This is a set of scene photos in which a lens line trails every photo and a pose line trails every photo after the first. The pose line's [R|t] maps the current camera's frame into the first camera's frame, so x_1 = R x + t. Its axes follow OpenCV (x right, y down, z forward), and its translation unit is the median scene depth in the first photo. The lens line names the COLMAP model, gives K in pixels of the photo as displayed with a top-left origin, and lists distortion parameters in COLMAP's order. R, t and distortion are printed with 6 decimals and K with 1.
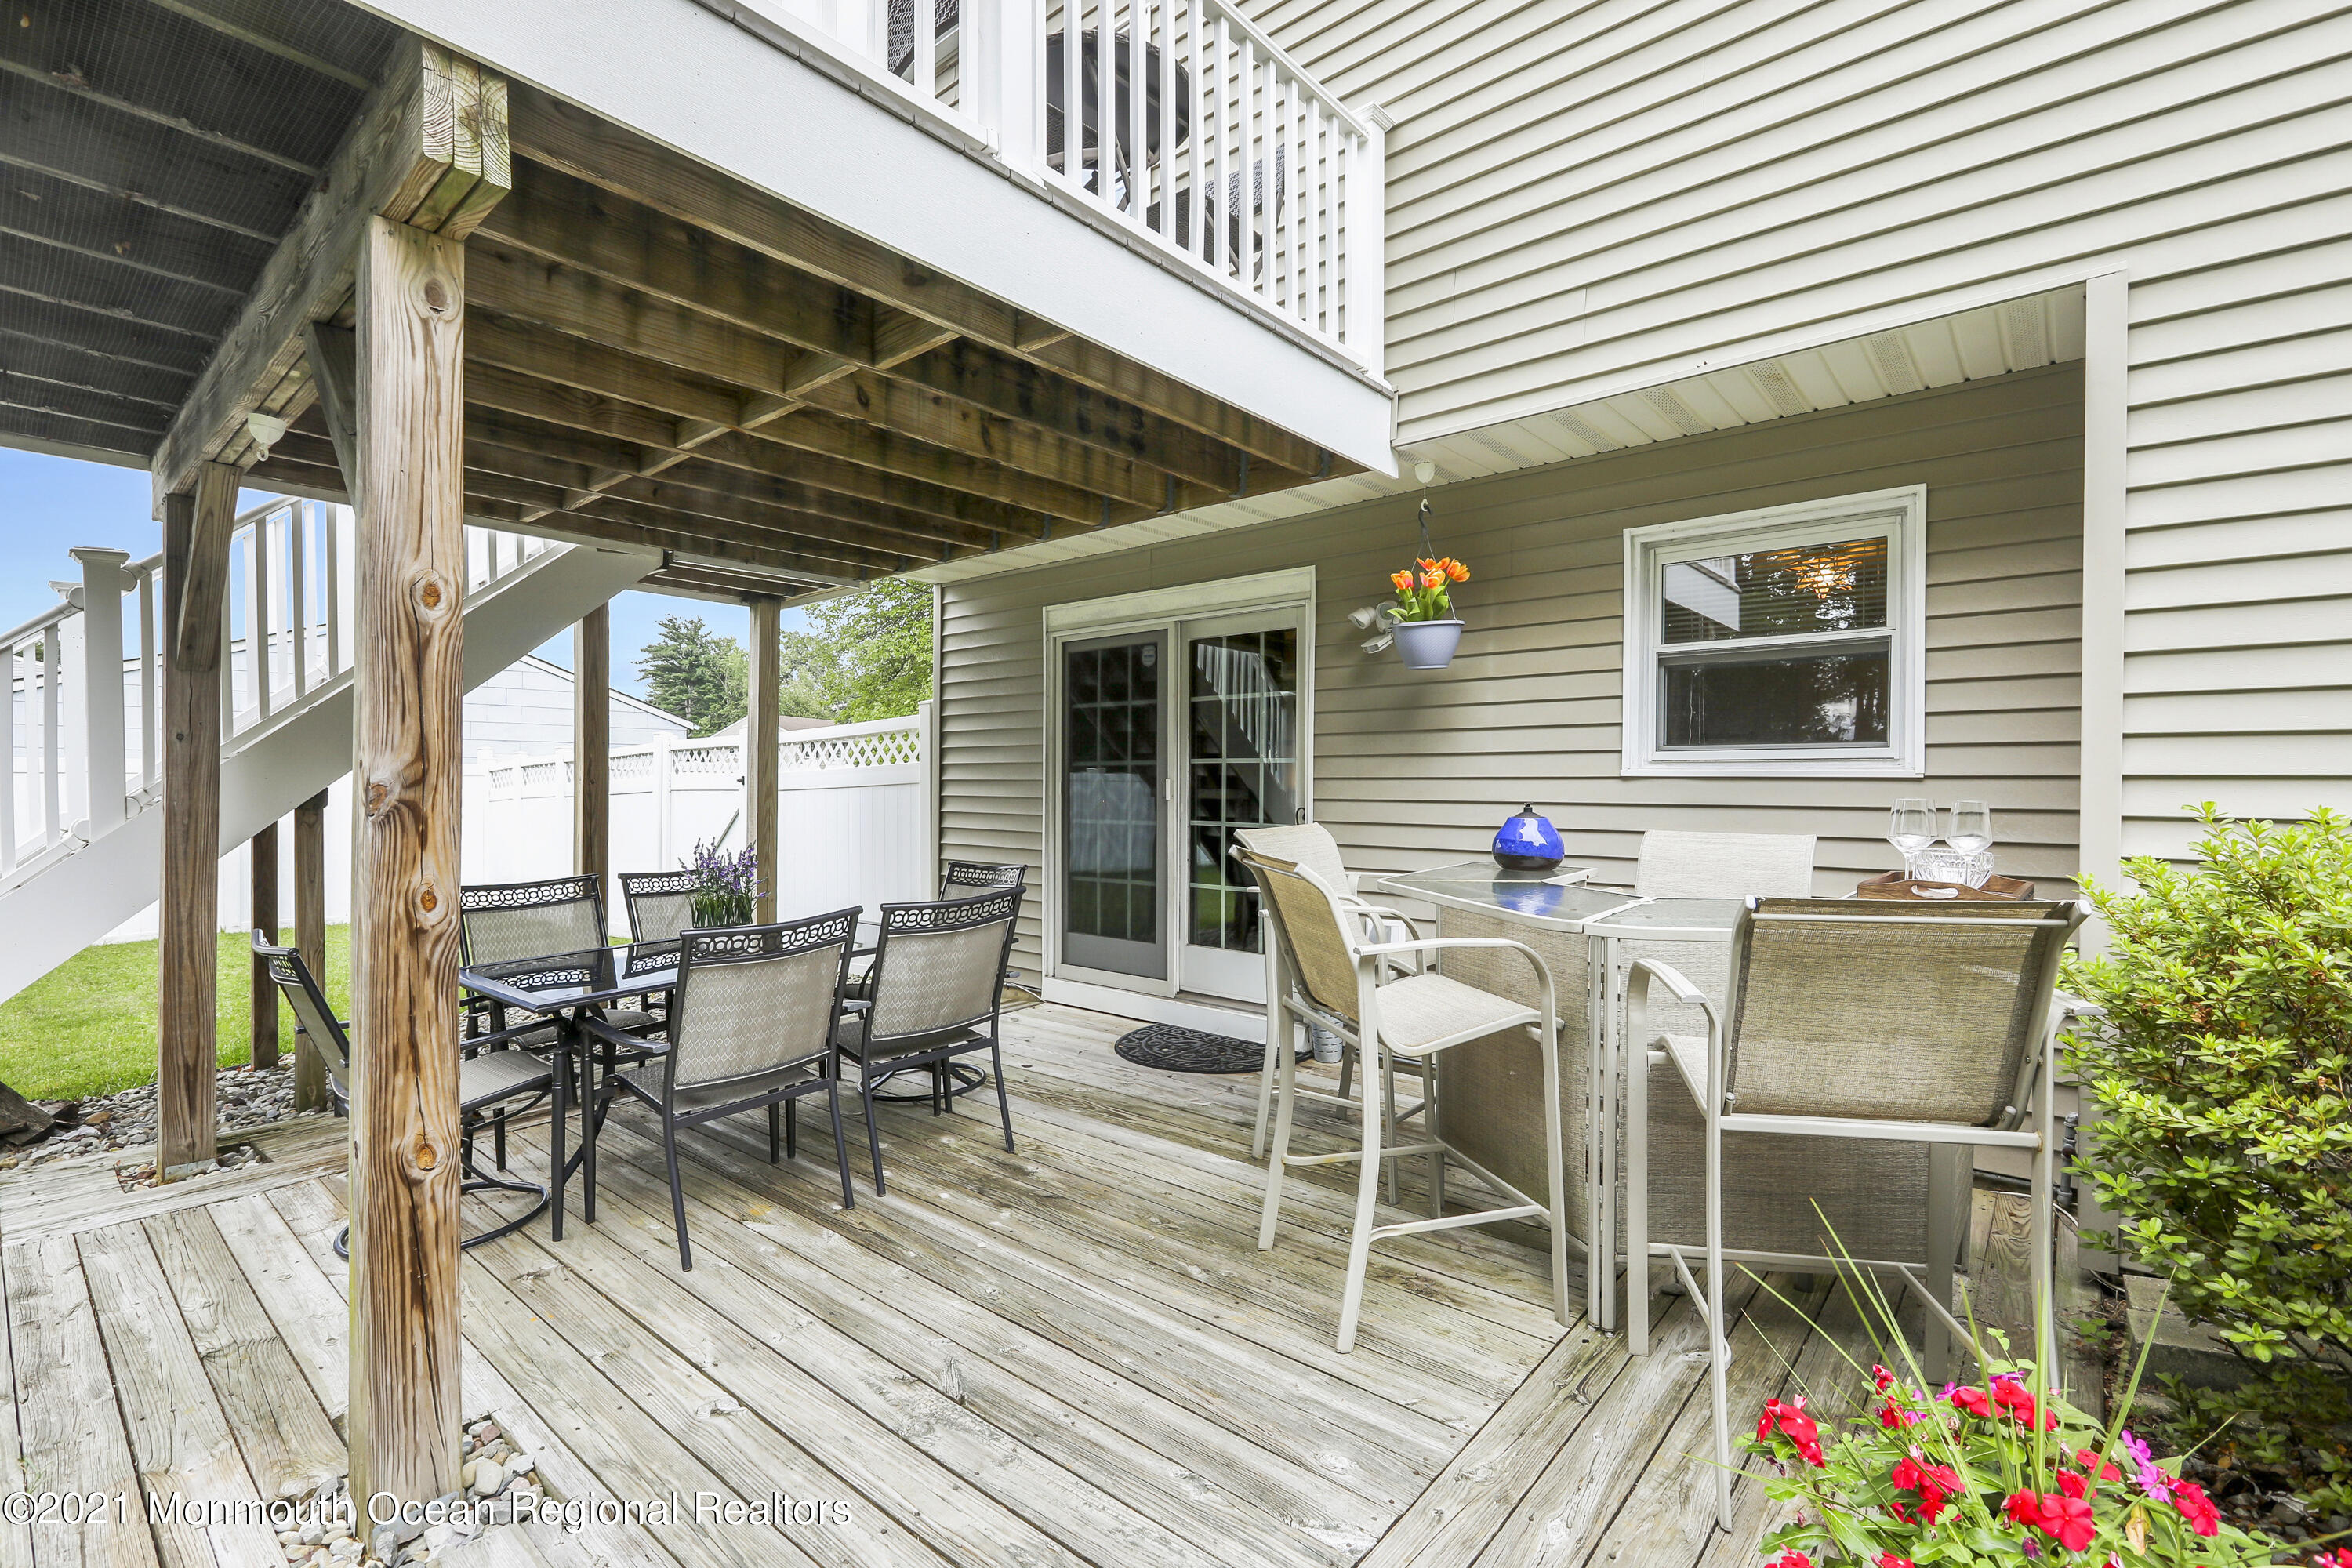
lens RADIAL K [[1055.3, 0, 1181.9], [0, 1055.3, 770.6], [0, 0, 1]] dist [-0.002132, 0.000478]
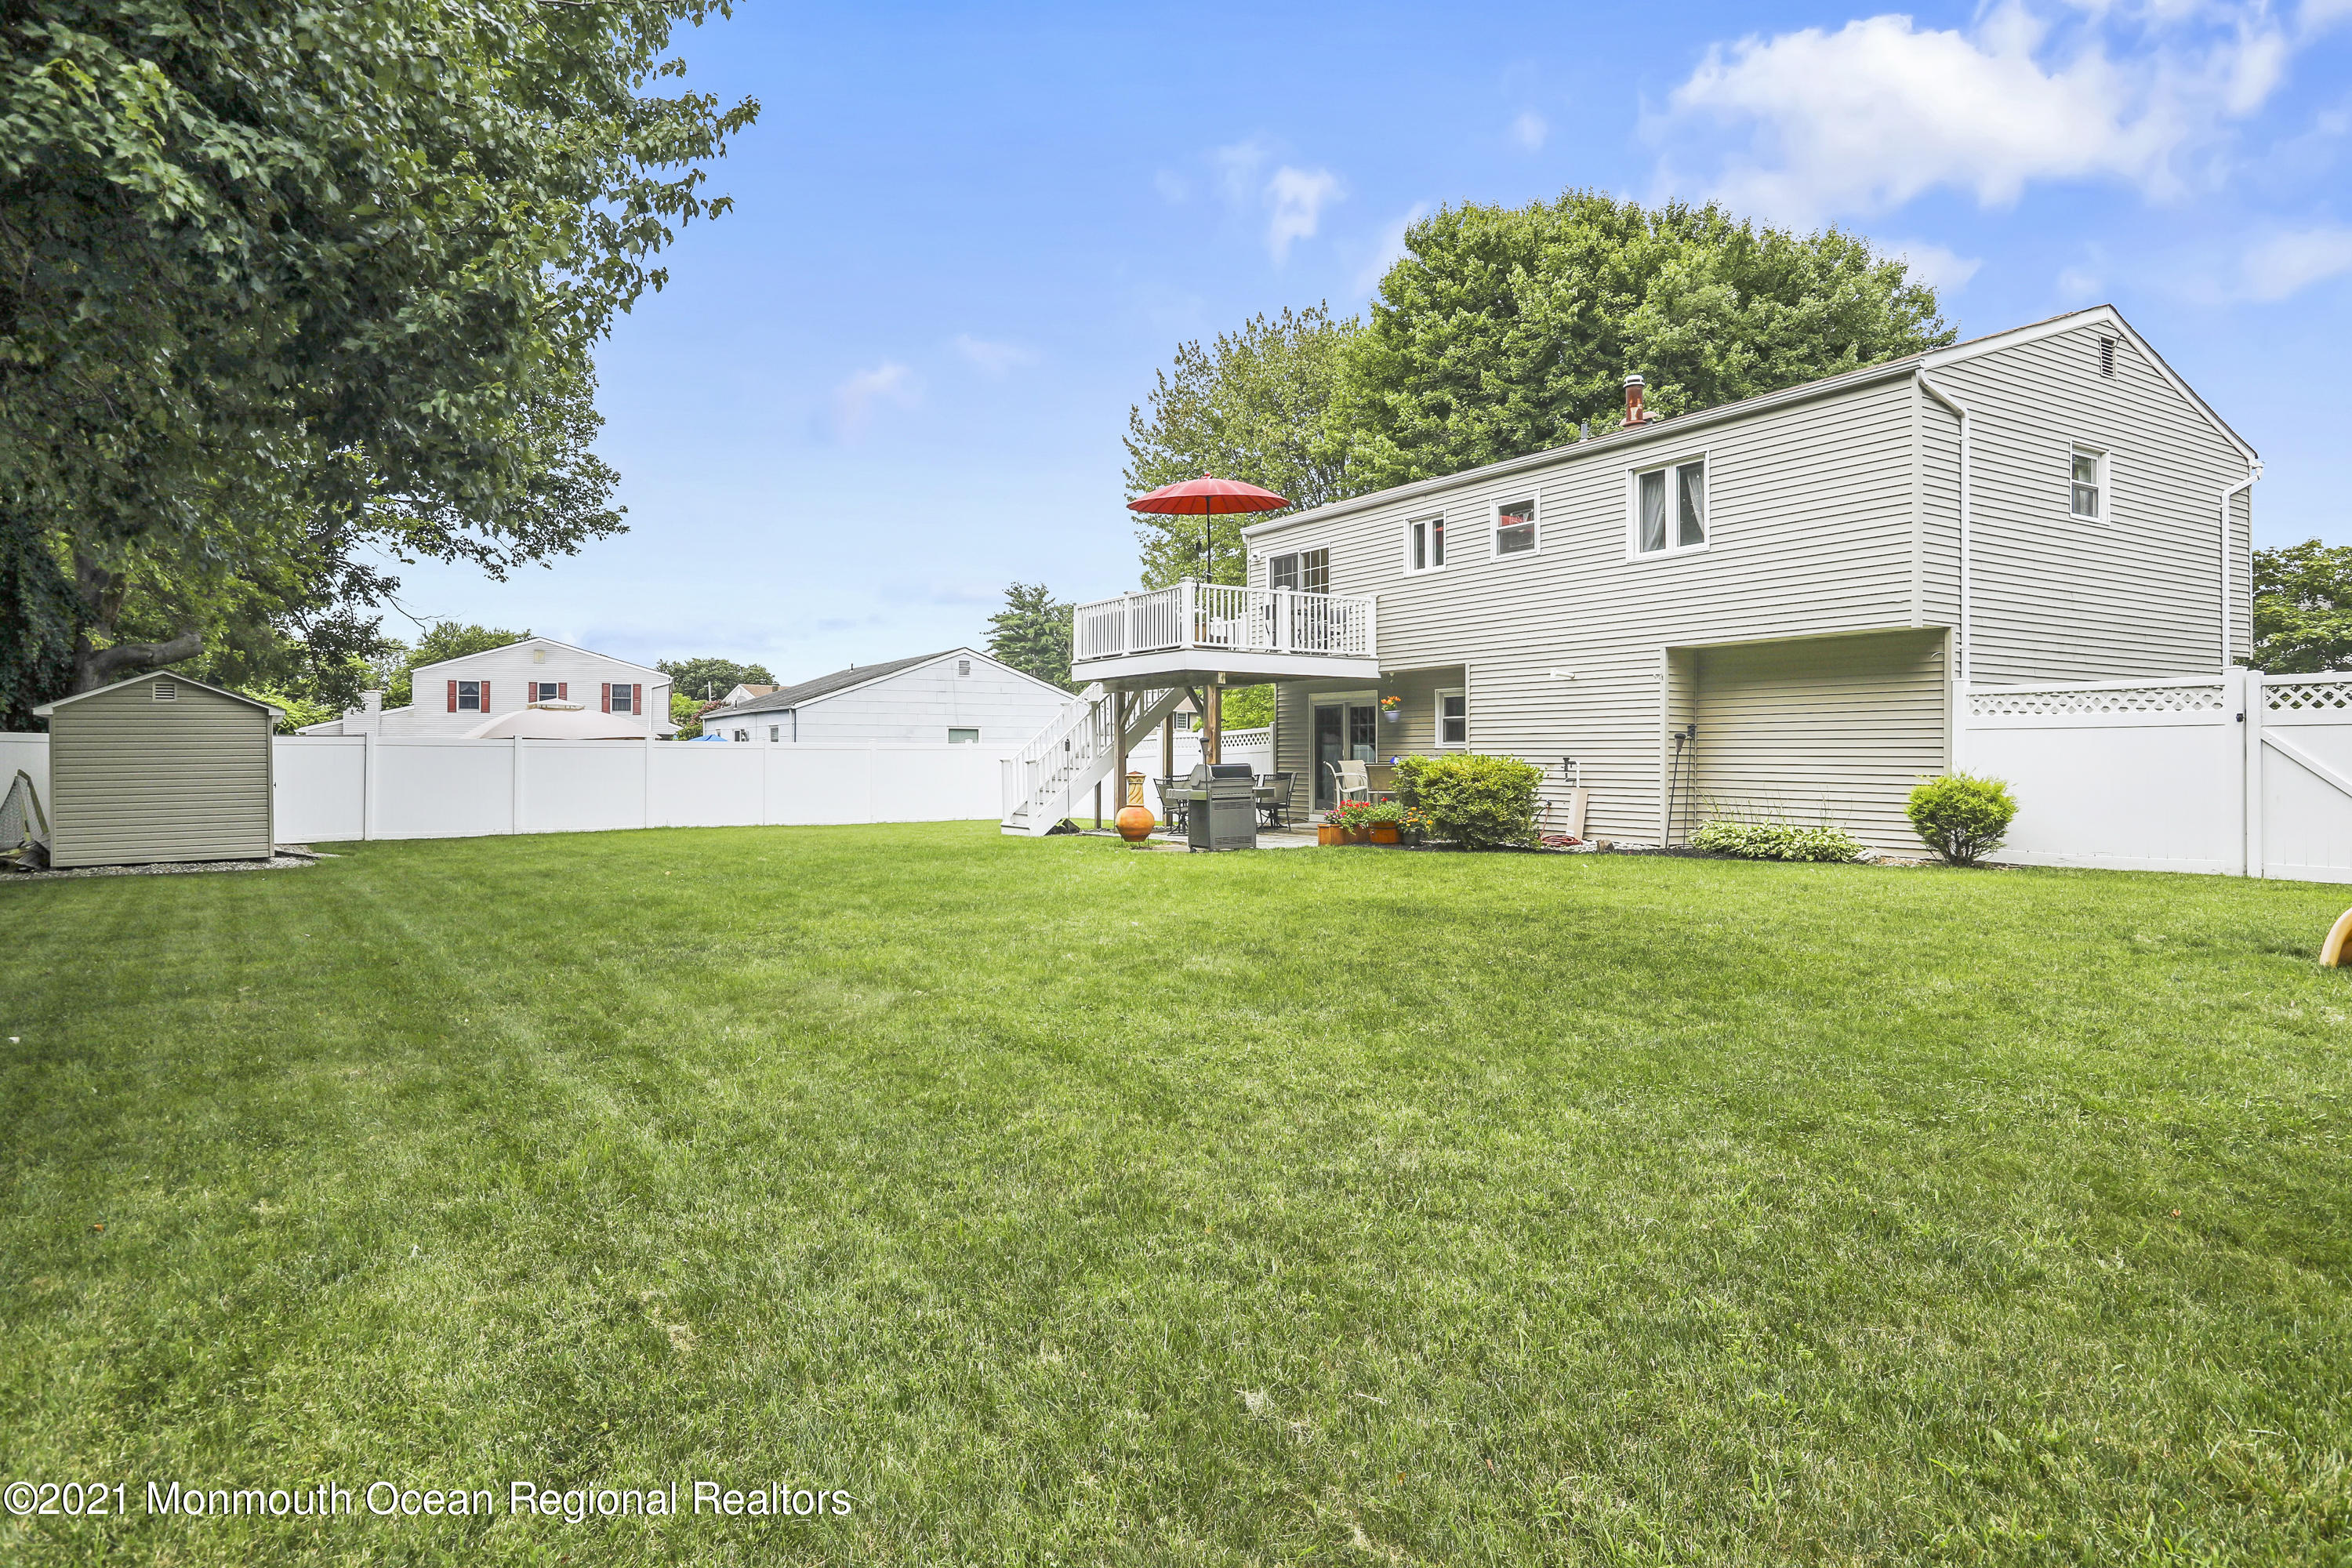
lens RADIAL K [[1359.5, 0, 1174.4], [0, 1359.5, 756.7], [0, 0, 1]] dist [-0.003225, 0.000450]
pose [[0.952031, -0.003077, -0.305985, 0.037034], [0.006964, 0.999908, 0.011613, -0.000900], [0.305922, -0.013186, 0.951965, -0.150865]]
